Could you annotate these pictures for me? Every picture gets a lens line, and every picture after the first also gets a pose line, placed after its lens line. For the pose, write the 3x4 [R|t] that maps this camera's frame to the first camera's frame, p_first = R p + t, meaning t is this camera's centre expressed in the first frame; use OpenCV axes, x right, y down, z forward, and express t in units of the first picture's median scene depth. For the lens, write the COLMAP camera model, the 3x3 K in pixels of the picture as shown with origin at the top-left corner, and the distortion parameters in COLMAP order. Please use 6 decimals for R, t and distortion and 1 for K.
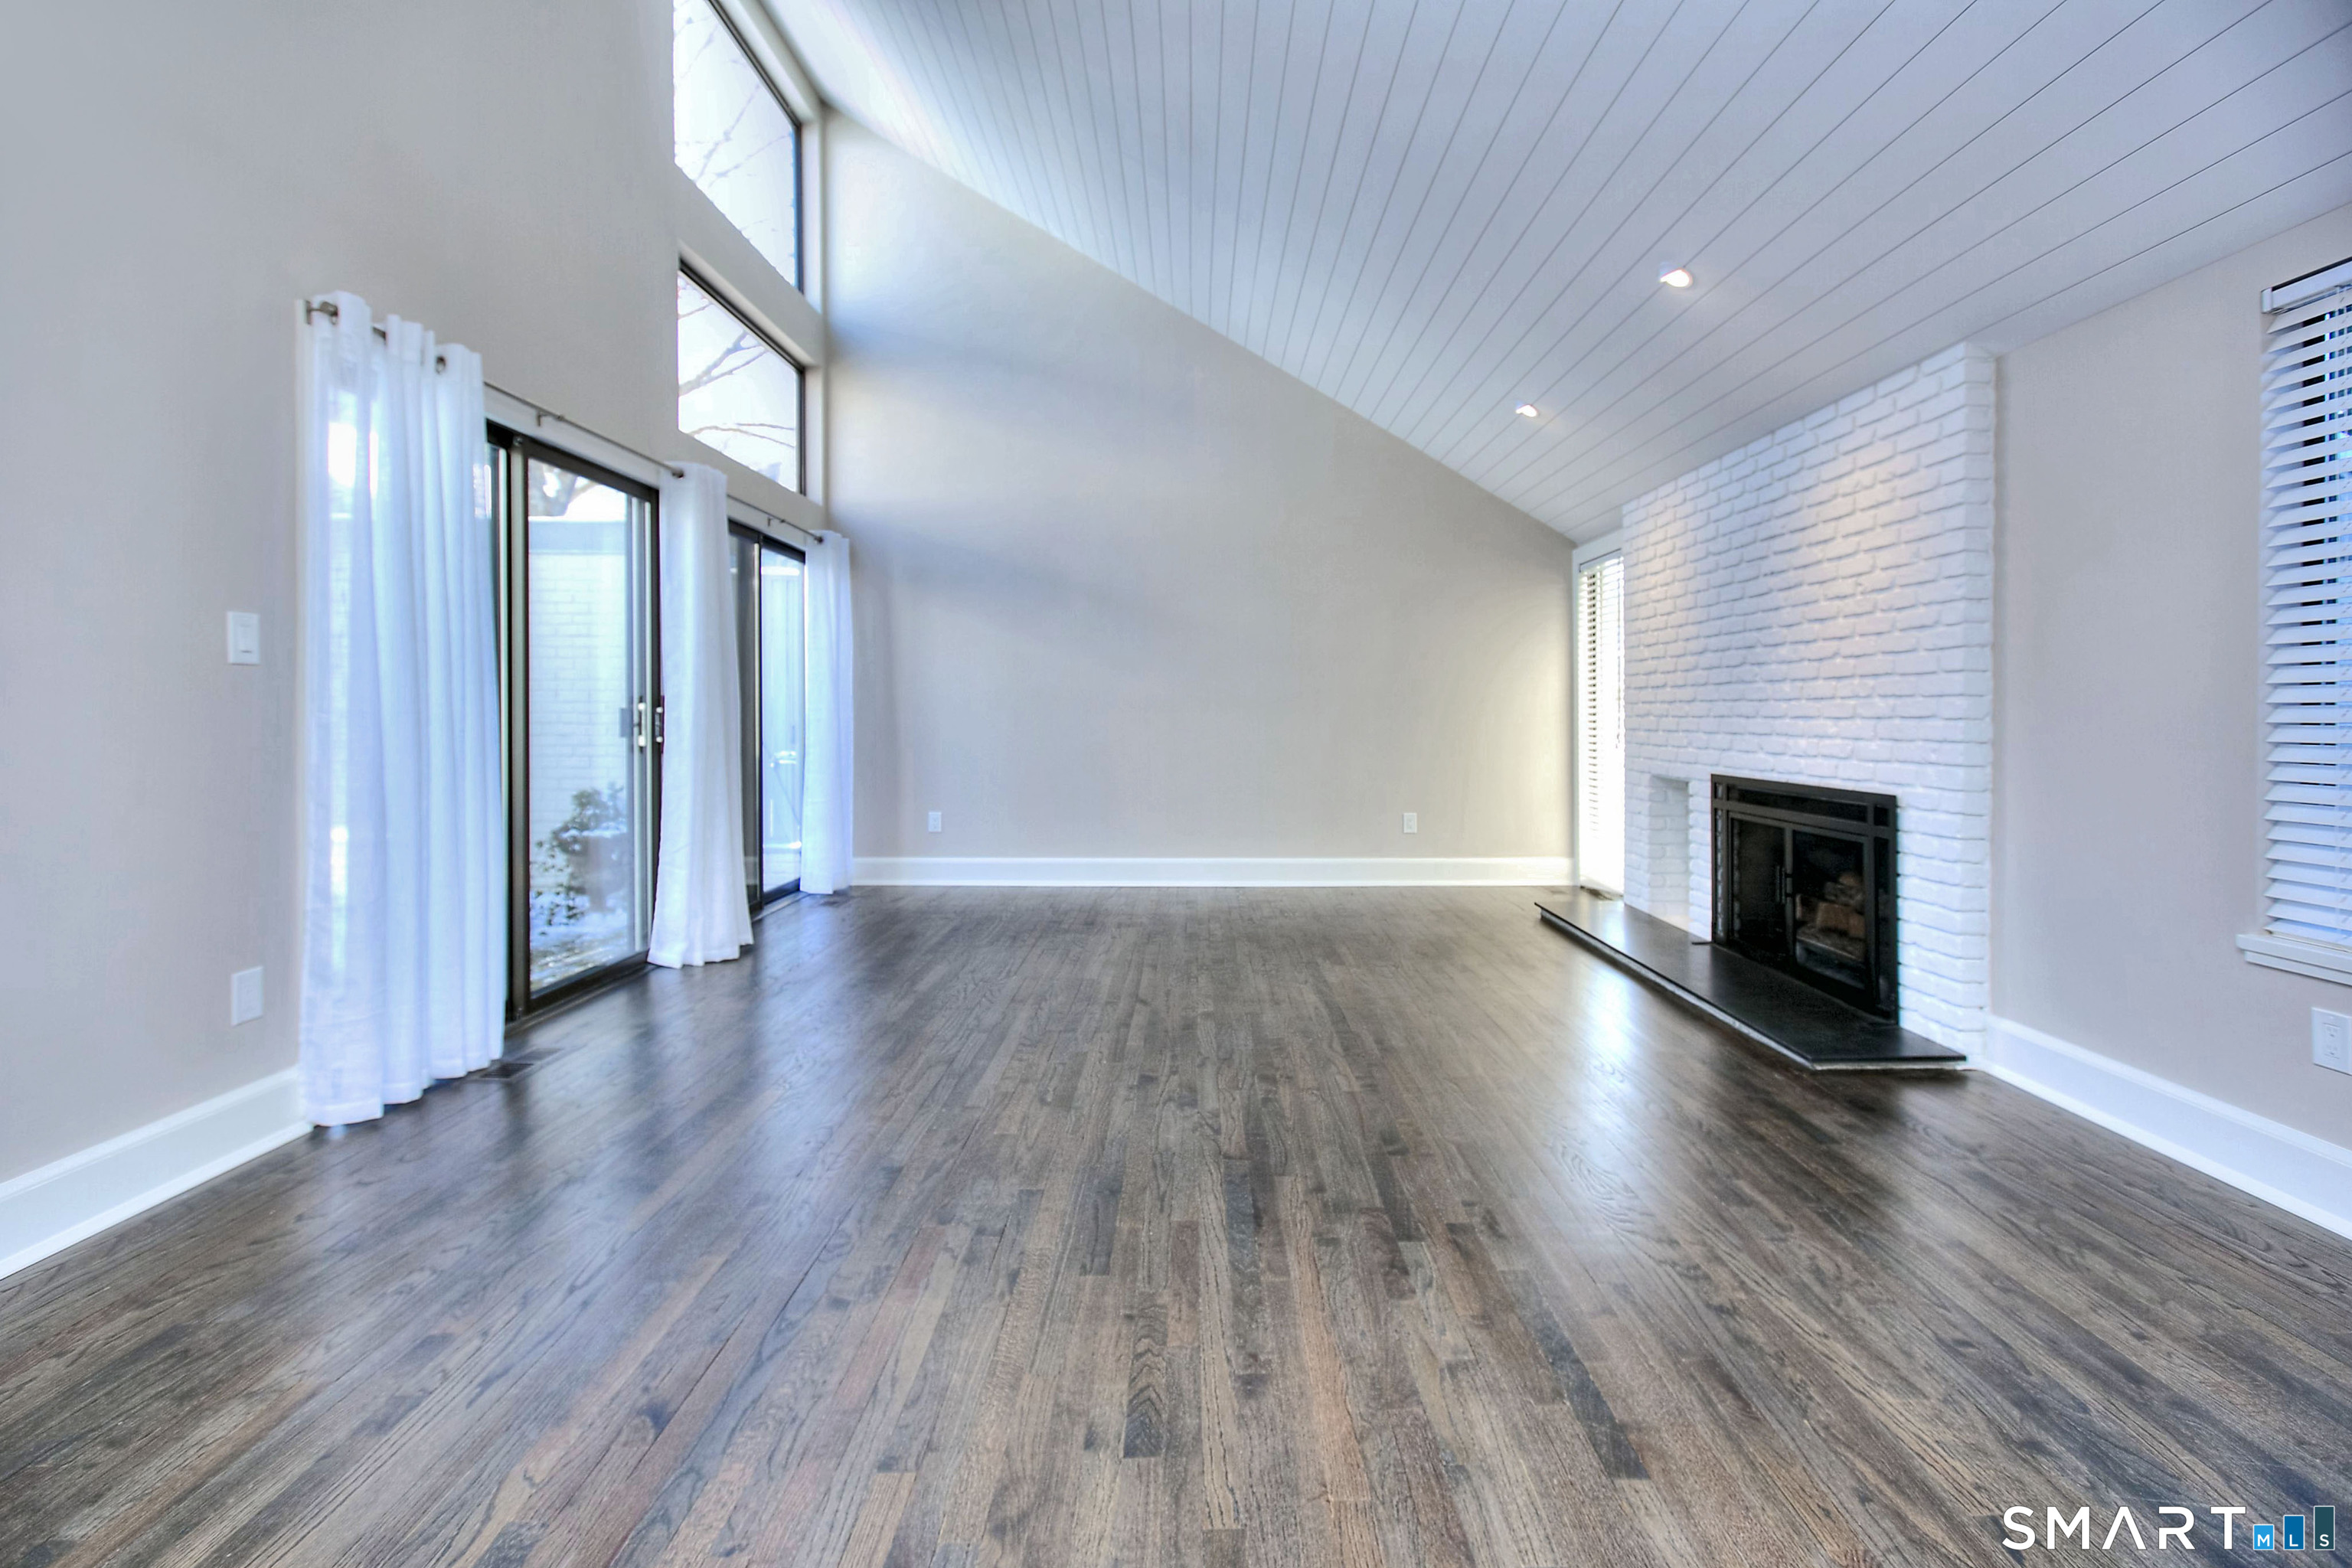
lens RADIAL K [[1060.6, 0, 1232.3], [0, 1060.6, 690.2], [0, 0, 1]] dist [-0.009182, 0.000985]
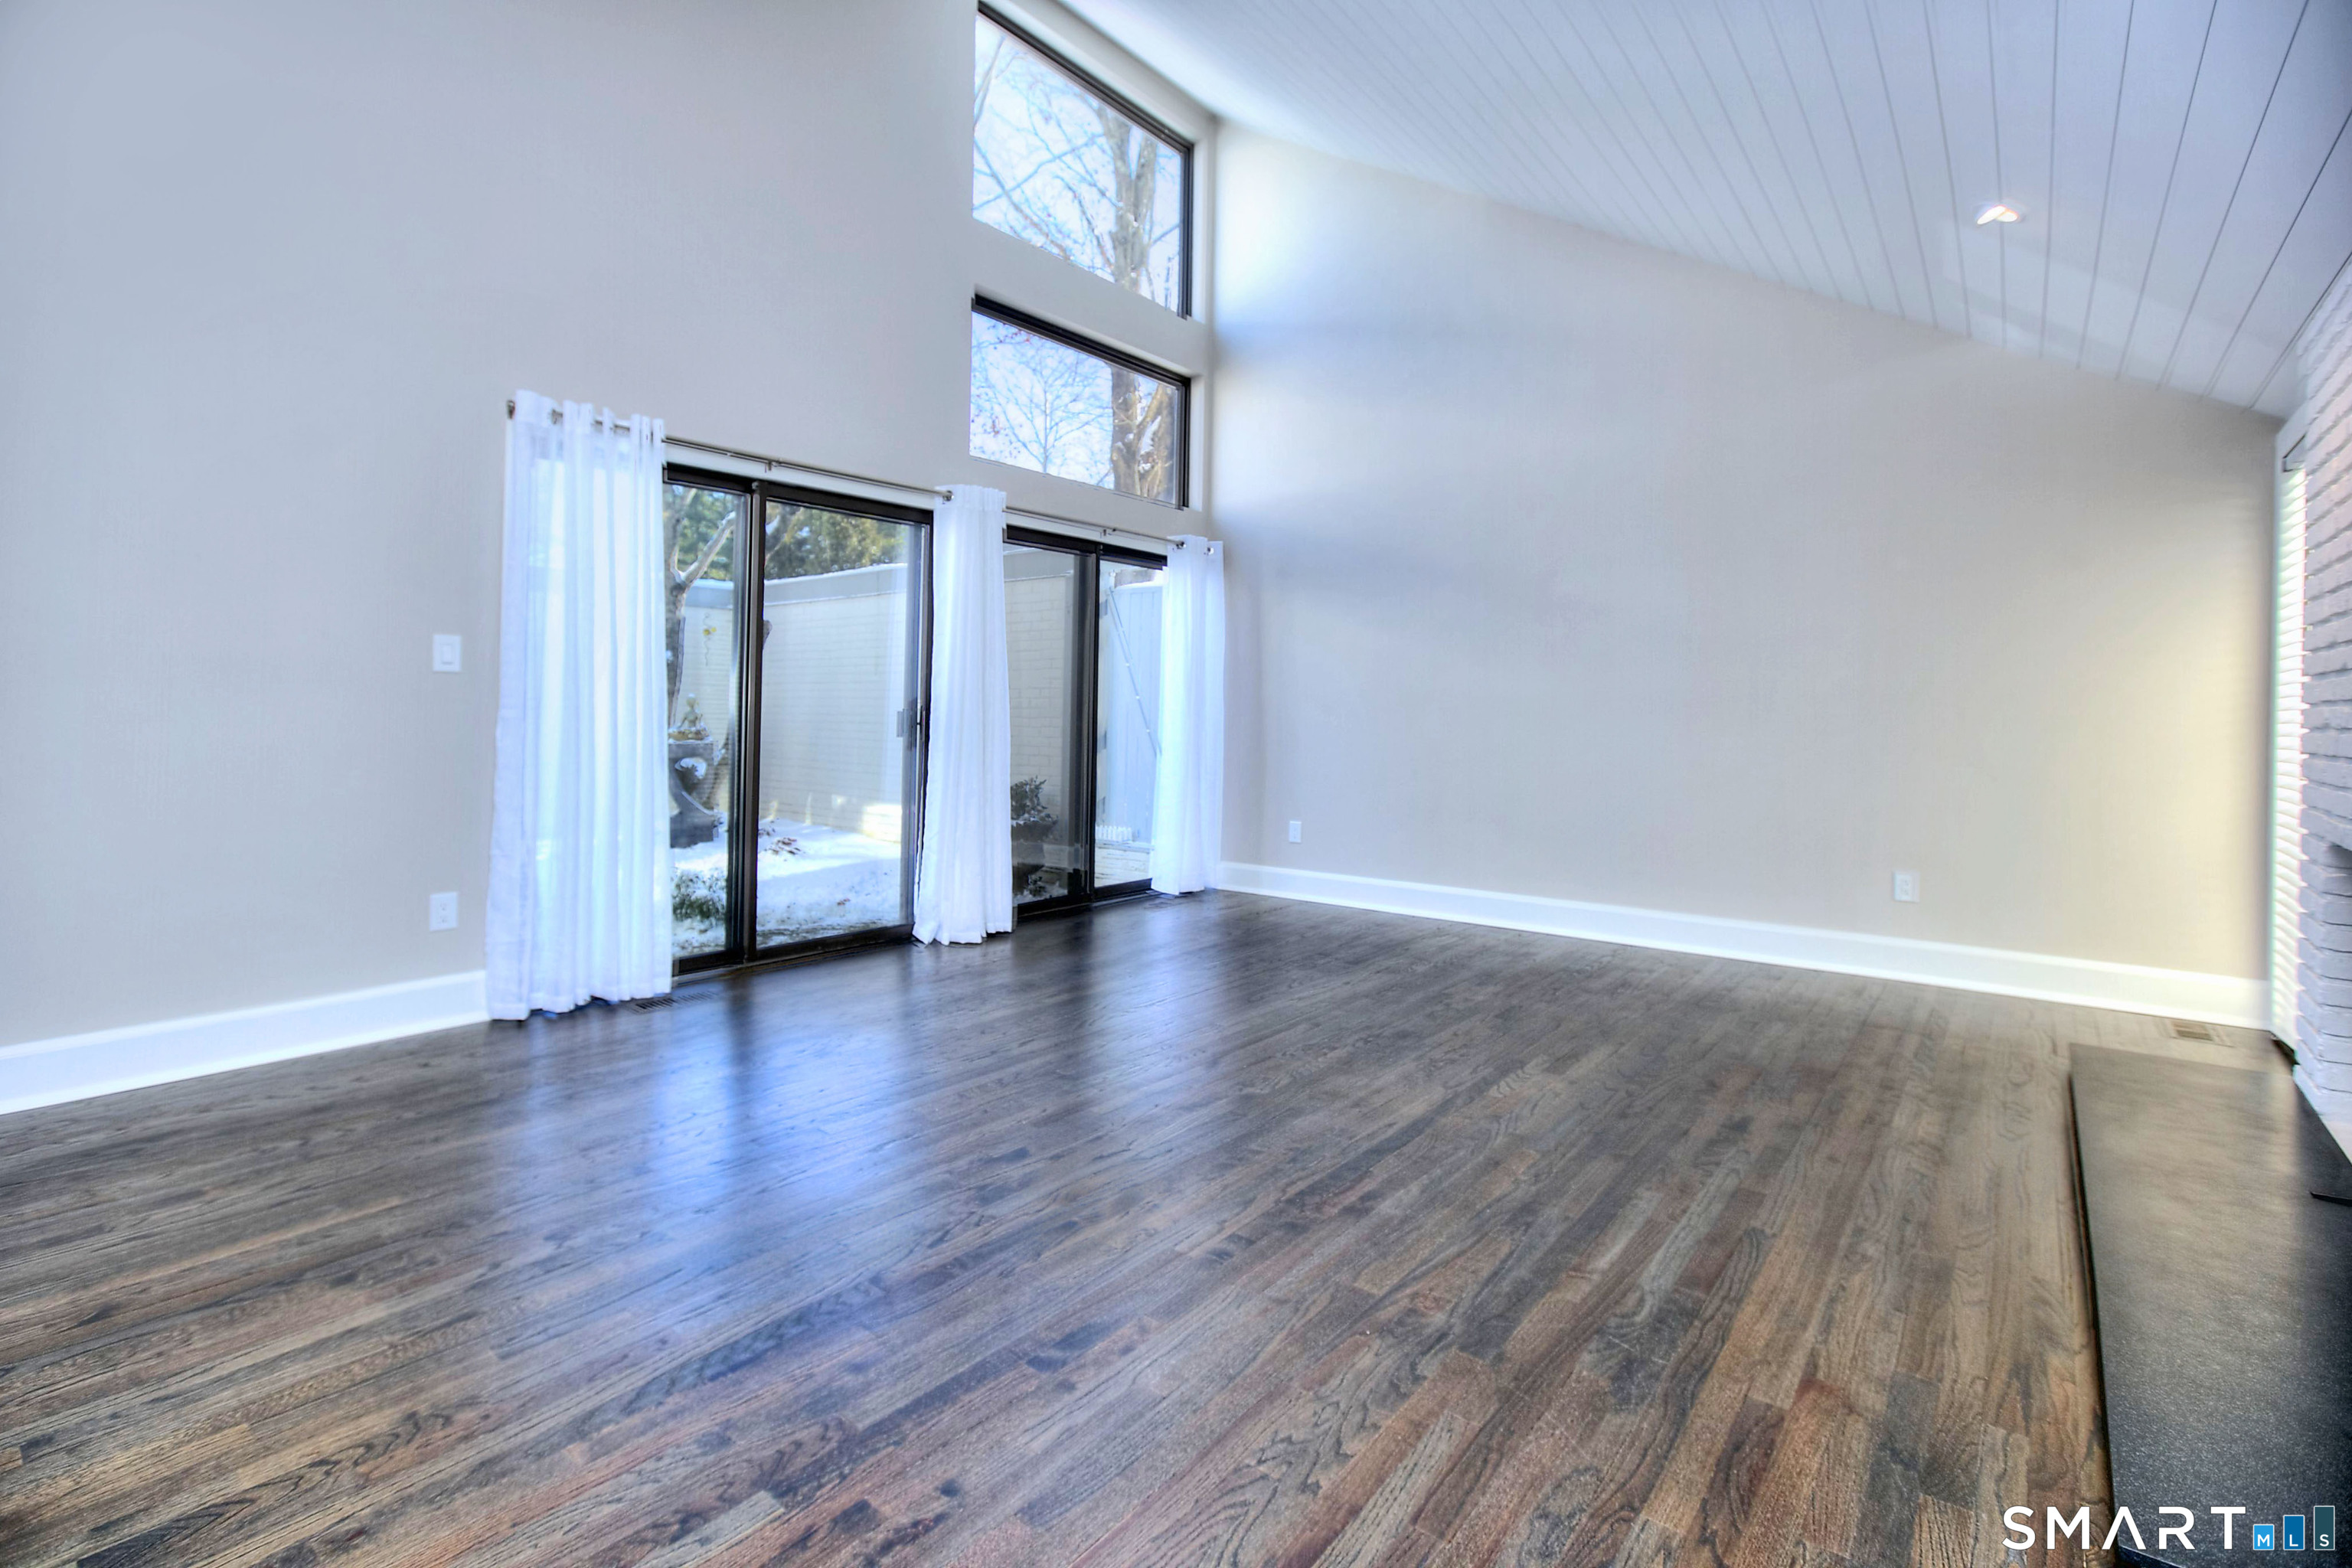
lens RADIAL K [[1060.6, 0, 1195.8], [0, 1060.6, 690.5], [0, 0, 1]] dist [-0.009182, 0.000985]
pose [[0.752434, -0.013262, -0.658534, 0.606171], [0.007721, 0.999906, -0.011315, 0.019358], [0.658622, 0.003429, 0.752466, 0.507923]]
